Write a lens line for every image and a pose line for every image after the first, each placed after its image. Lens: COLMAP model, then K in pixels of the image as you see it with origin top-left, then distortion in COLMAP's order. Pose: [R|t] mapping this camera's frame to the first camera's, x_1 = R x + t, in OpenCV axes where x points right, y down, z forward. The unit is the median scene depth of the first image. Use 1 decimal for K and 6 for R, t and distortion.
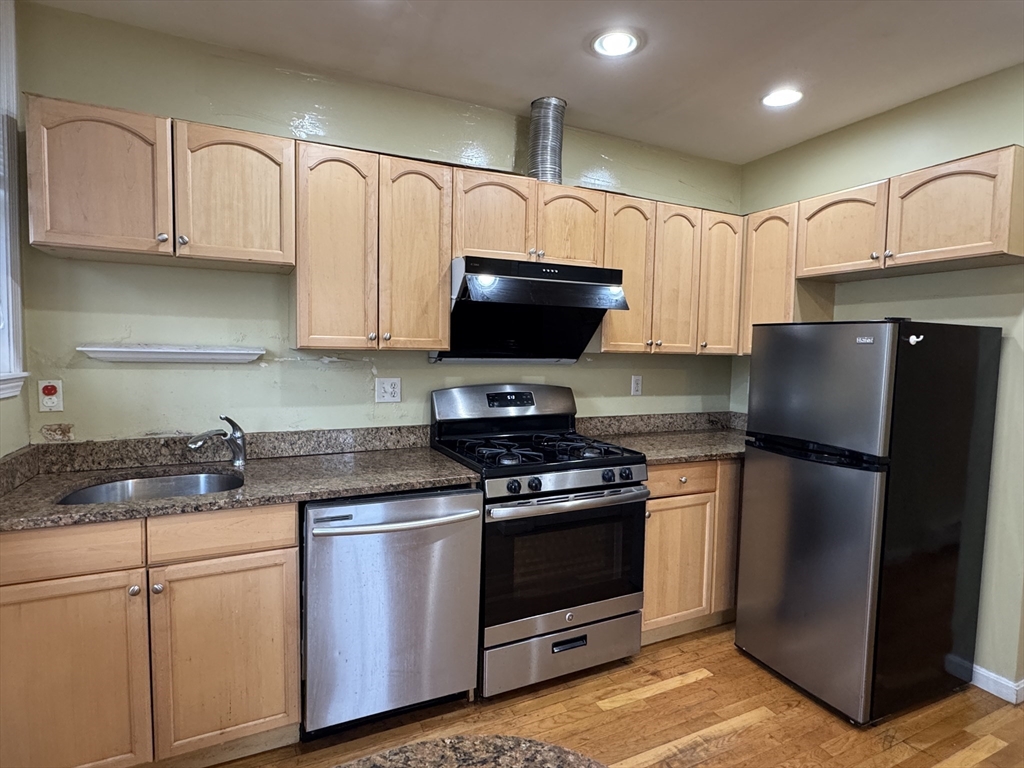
lens RADIAL K [[547.8, 0, 507.1], [0, 547.8, 382.5], [0, 0, 1]] dist [-0.002164, 0.000253]
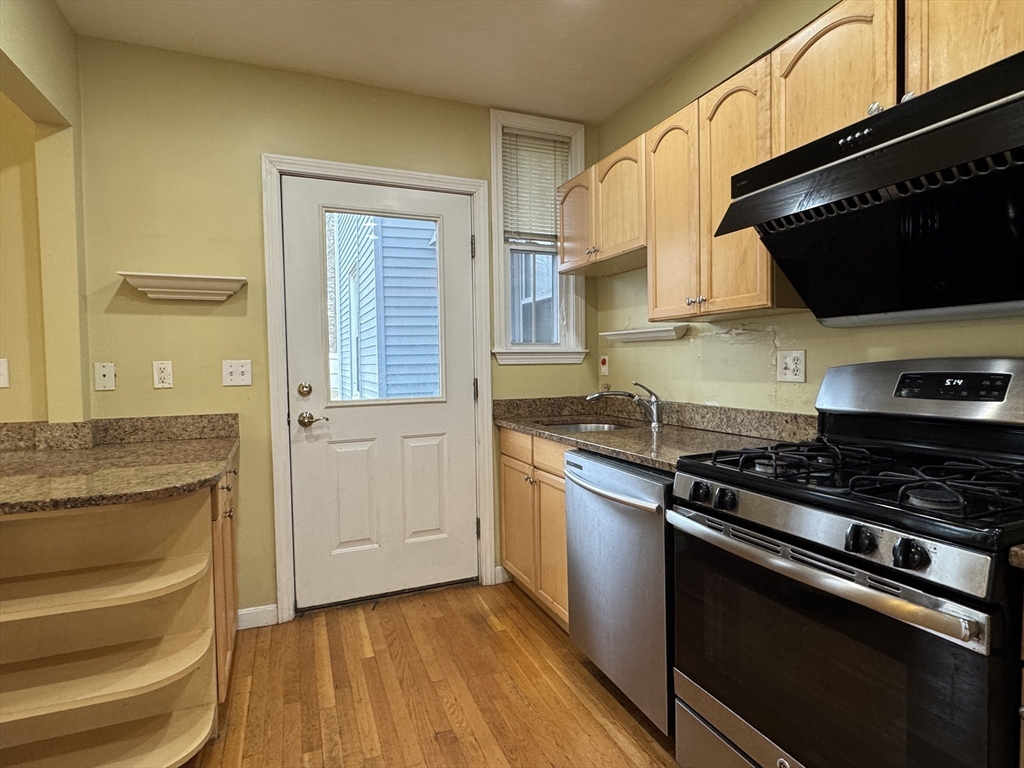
lens RADIAL K [[547.8, 0, 507.1], [0, 547.8, 382.5], [0, 0, 1]] dist [-0.002164, 0.000253]
pose [[-0.063154, 0.022547, -0.997749, 0.648889], [-0.049645, 0.998436, 0.025705, 0.040623], [0.996768, 0.051157, -0.061936, 0.711592]]
